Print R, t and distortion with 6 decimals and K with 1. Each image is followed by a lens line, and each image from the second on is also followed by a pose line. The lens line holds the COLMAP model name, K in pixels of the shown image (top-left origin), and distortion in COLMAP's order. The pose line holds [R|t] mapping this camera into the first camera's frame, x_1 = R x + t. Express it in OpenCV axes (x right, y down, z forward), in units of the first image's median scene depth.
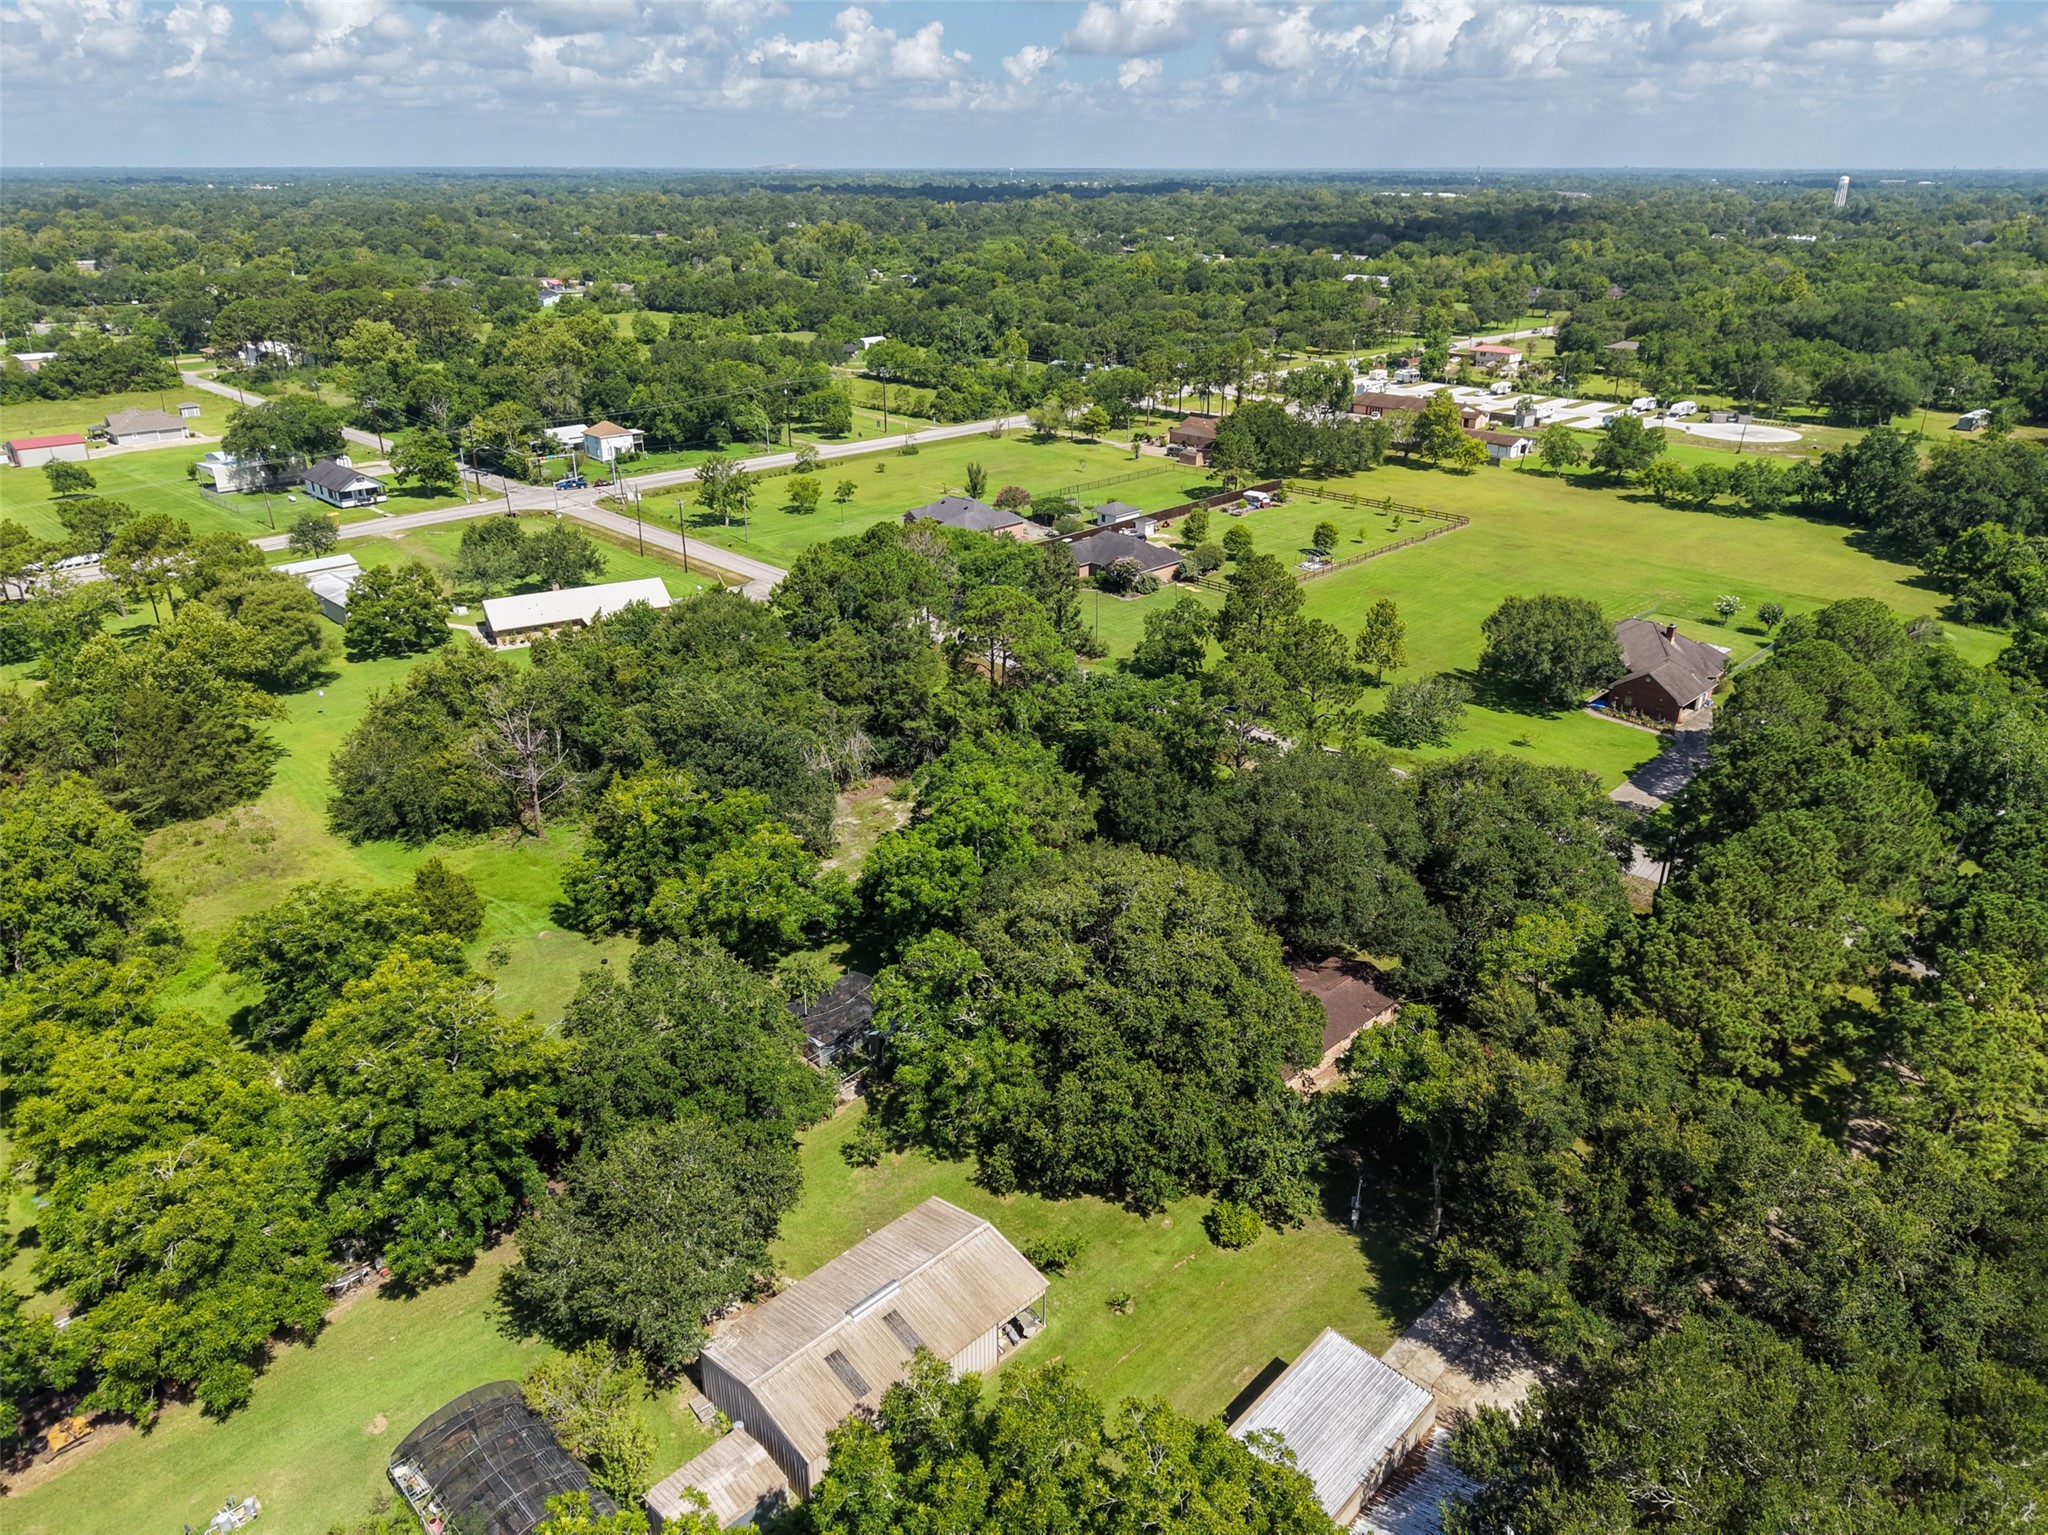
lens RADIAL K [[1373.1, 0, 1026.1], [0, 1373.1, 767.1], [0, 0, 1]] dist [0.017470, -0.016569]
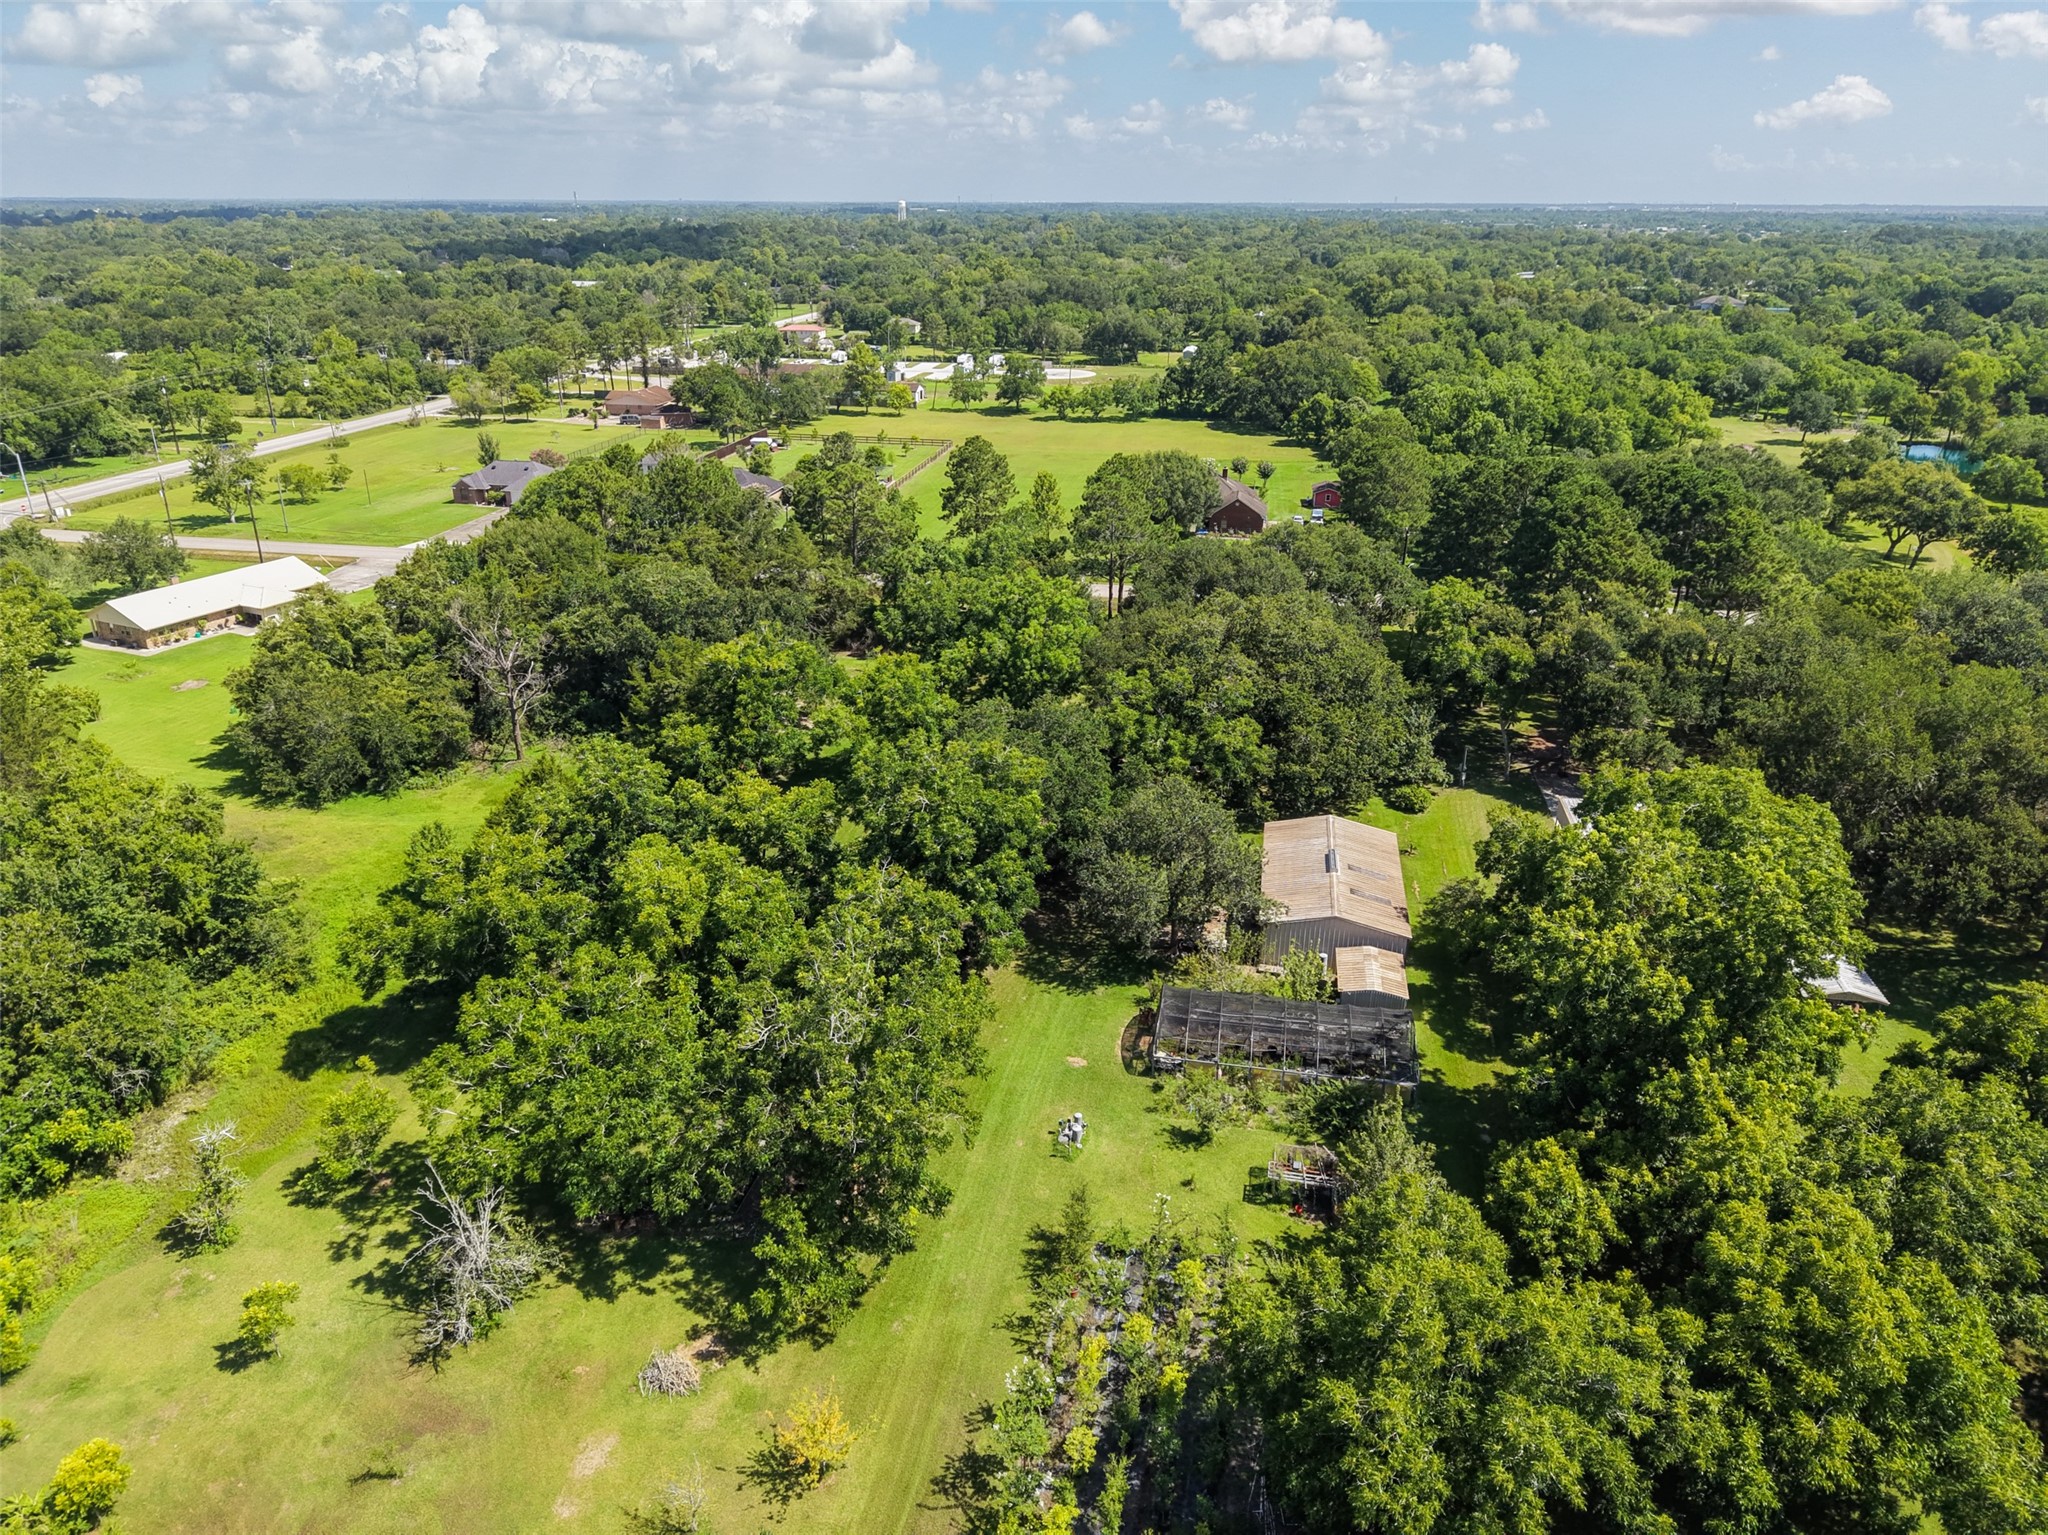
lens RADIAL K [[1371.5, 0, 1025.8], [0, 1371.5, 768.2], [0, 0, 1]] dist [0.020589, -0.018892]
pose [[0.818550, -0.217394, 0.531711, -0.416417], [0.227664, 0.972596, 0.047172, 0.066558], [-0.527395, 0.082439, 0.845611, 0.008791]]
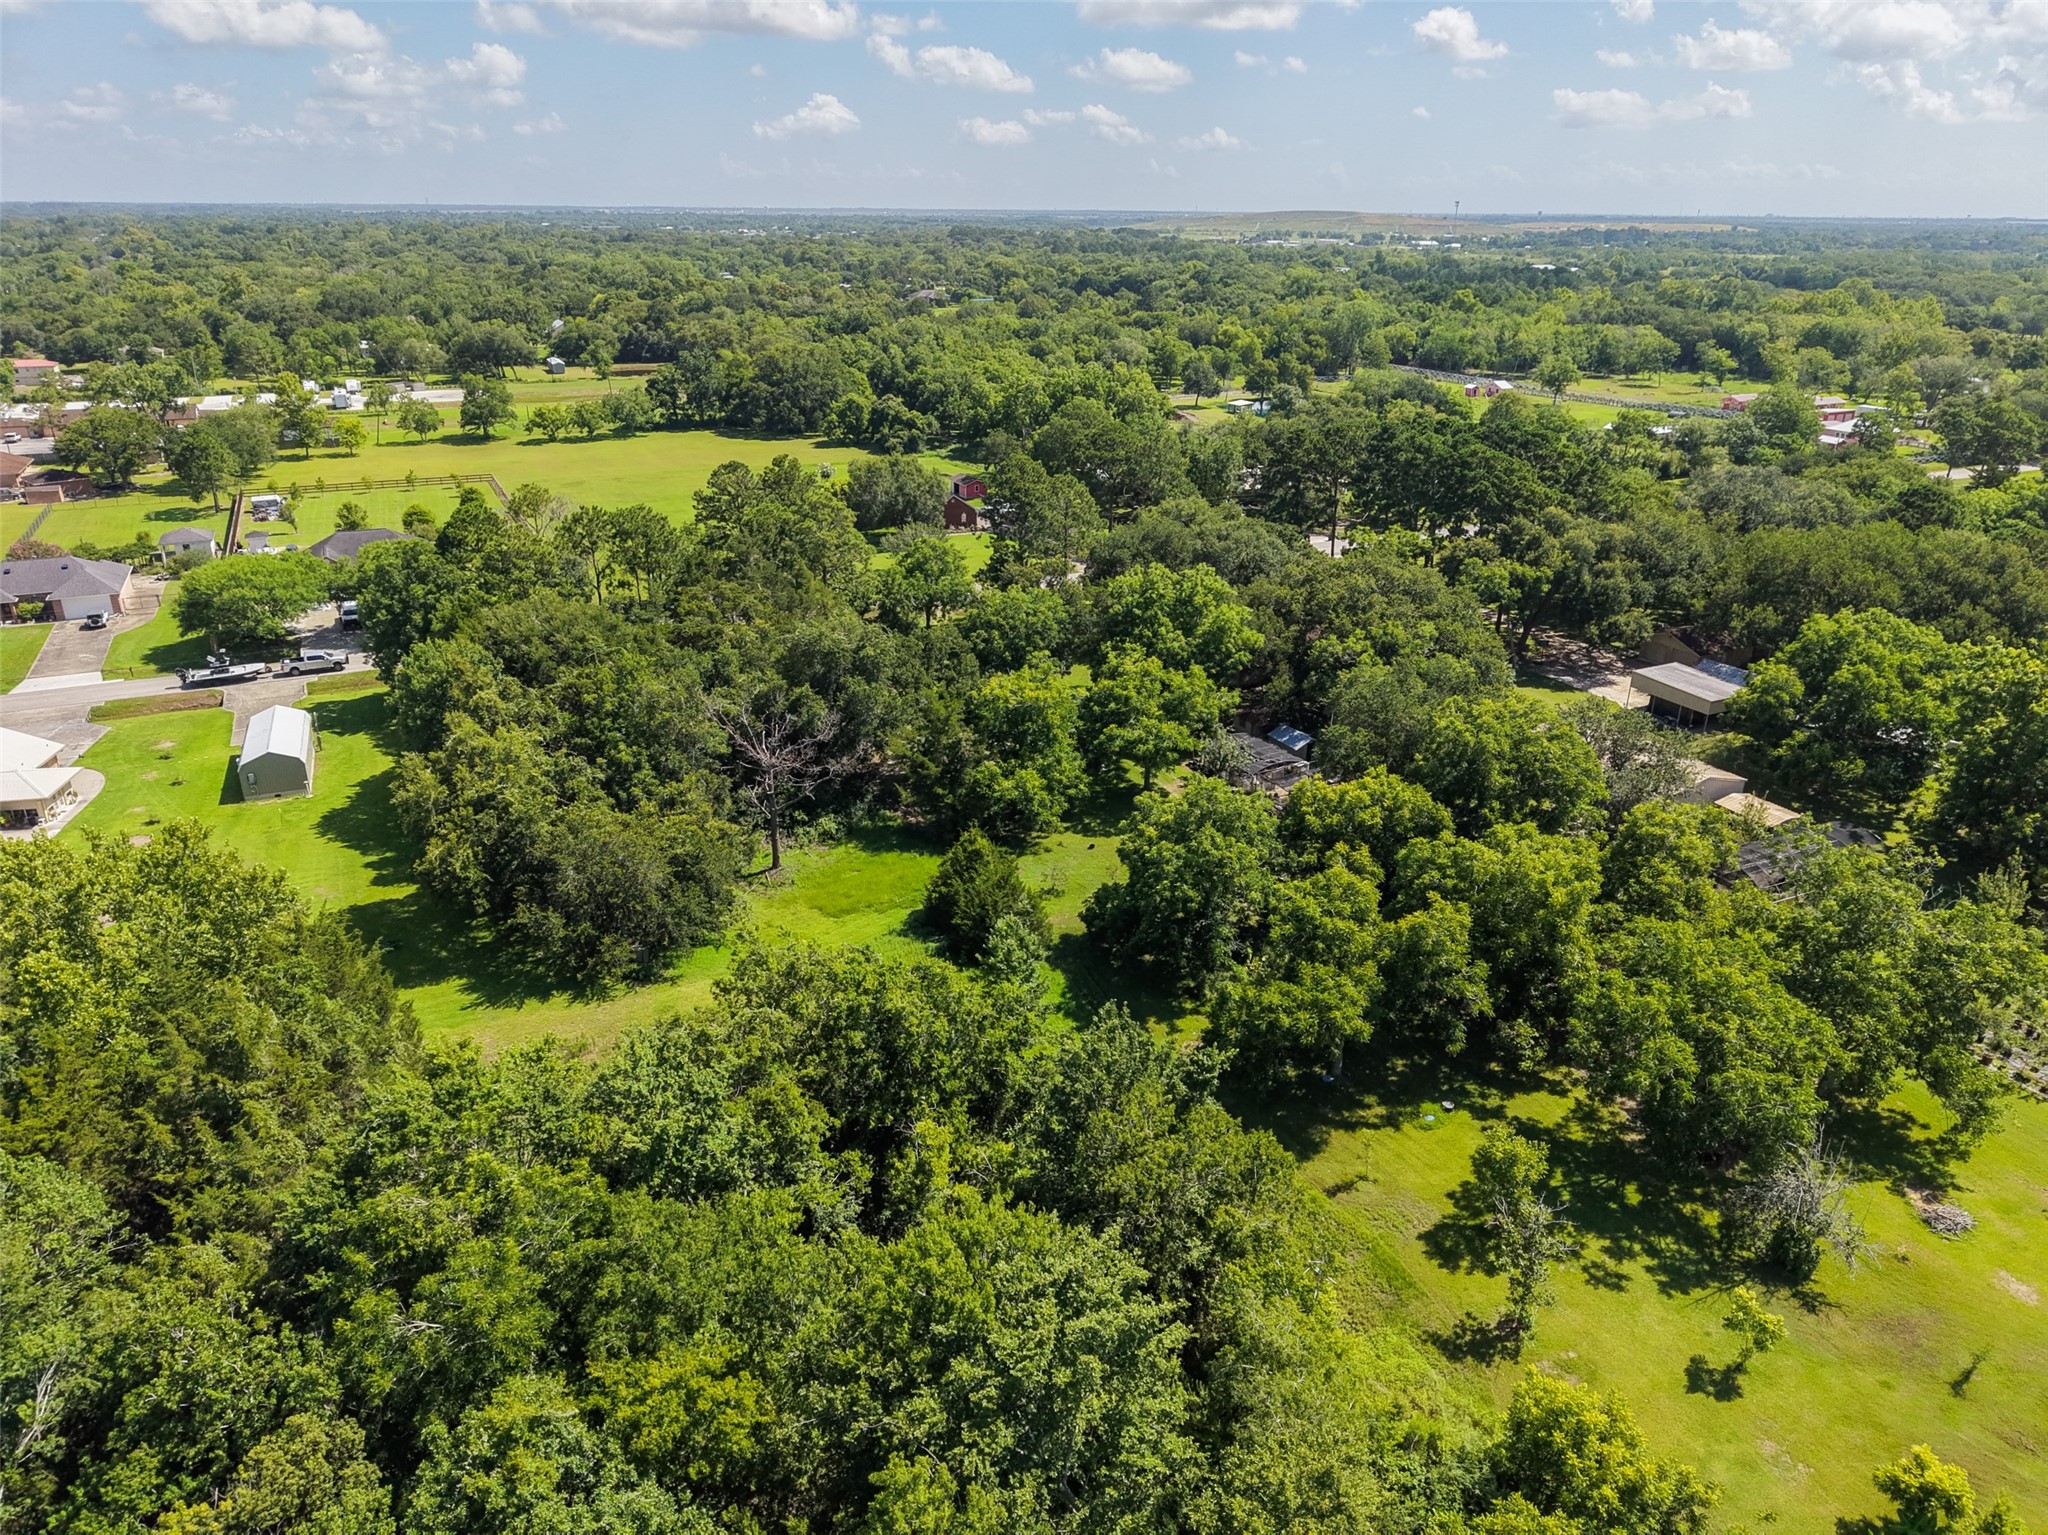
lens RADIAL K [[1373.1, 0, 1026.1], [0, 1373.1, 767.1], [0, 0, 1]] dist [0.017470, -0.016569]
pose [[0.322421, -0.355668, 0.877237, -0.719477], [0.373831, 0.899241, 0.227191, -0.094100], [-0.869652, 0.254687, 0.422894, 0.374562]]
